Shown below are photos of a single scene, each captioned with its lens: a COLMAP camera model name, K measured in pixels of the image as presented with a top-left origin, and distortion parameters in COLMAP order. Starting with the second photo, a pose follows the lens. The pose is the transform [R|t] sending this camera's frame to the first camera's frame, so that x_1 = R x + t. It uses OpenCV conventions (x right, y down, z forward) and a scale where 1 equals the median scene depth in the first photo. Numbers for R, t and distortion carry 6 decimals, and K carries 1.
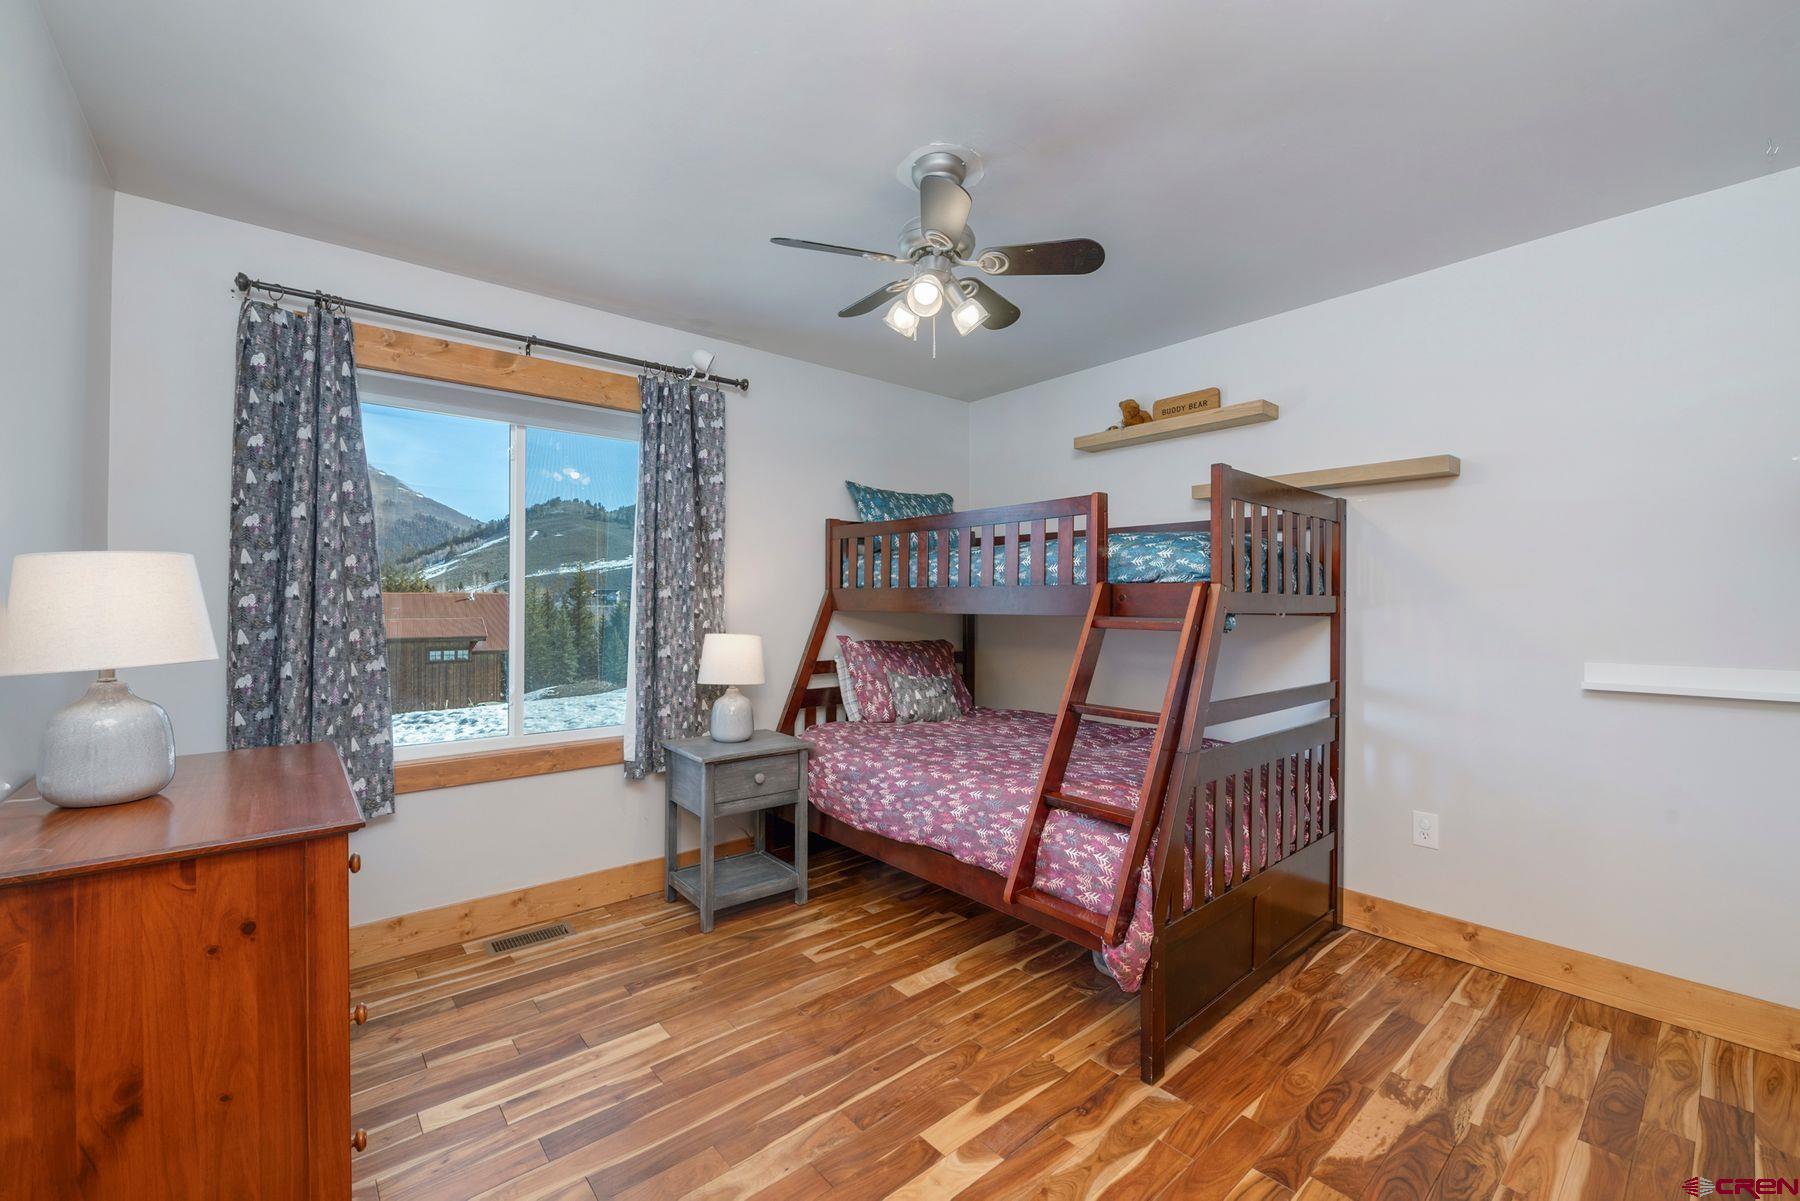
lens RADIAL K [[719.1, 0, 893.6], [0, 719.1, 594.8], [0, 0, 1]] dist [0.000150, -0.006652]
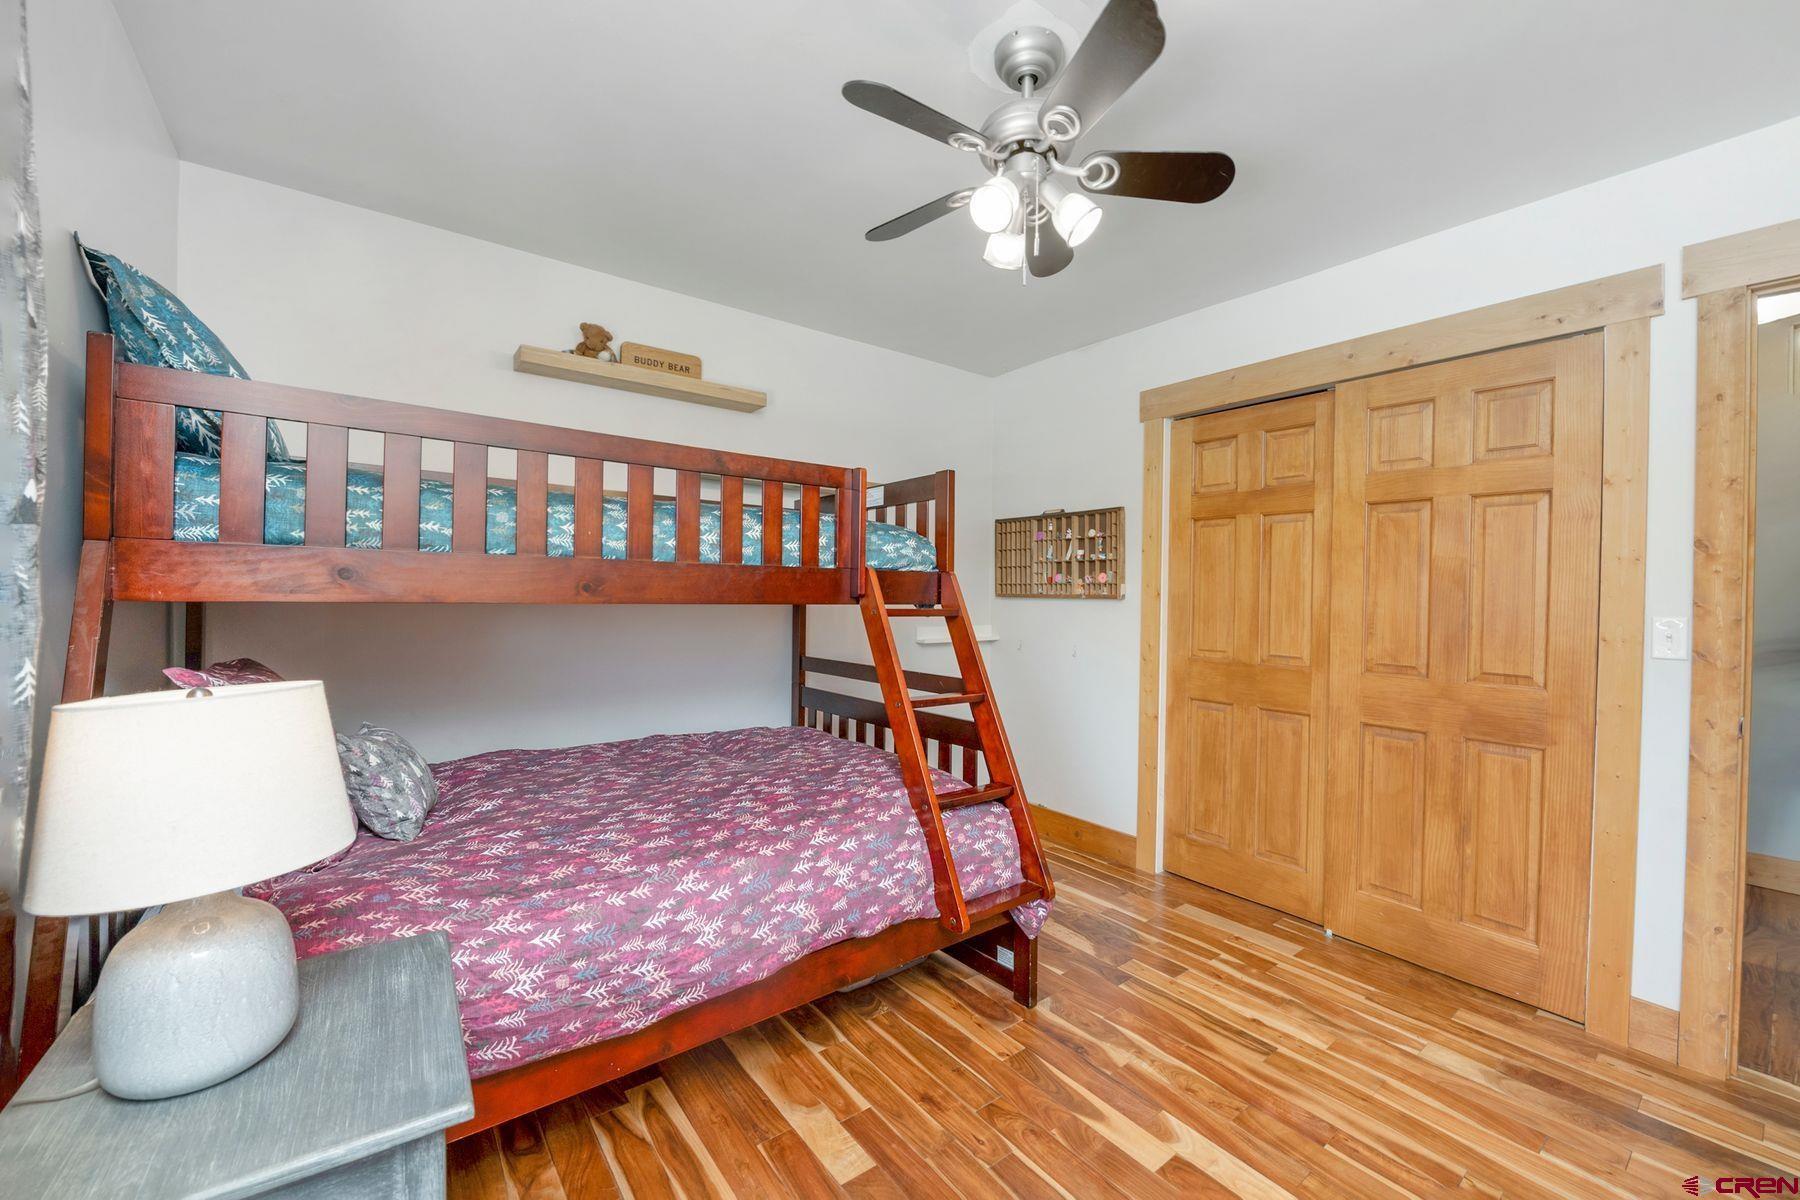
lens RADIAL K [[719.1, 0, 893.6], [0, 719.1, 594.3], [0, 0, 1]] dist [0.000150, -0.006652]
pose [[0.051124, -0.006265, 0.998673, -0.639420], [-0.023813, 0.999688, 0.007490, 0.009264], [-0.998408, -0.024164, 0.050959, 0.932487]]
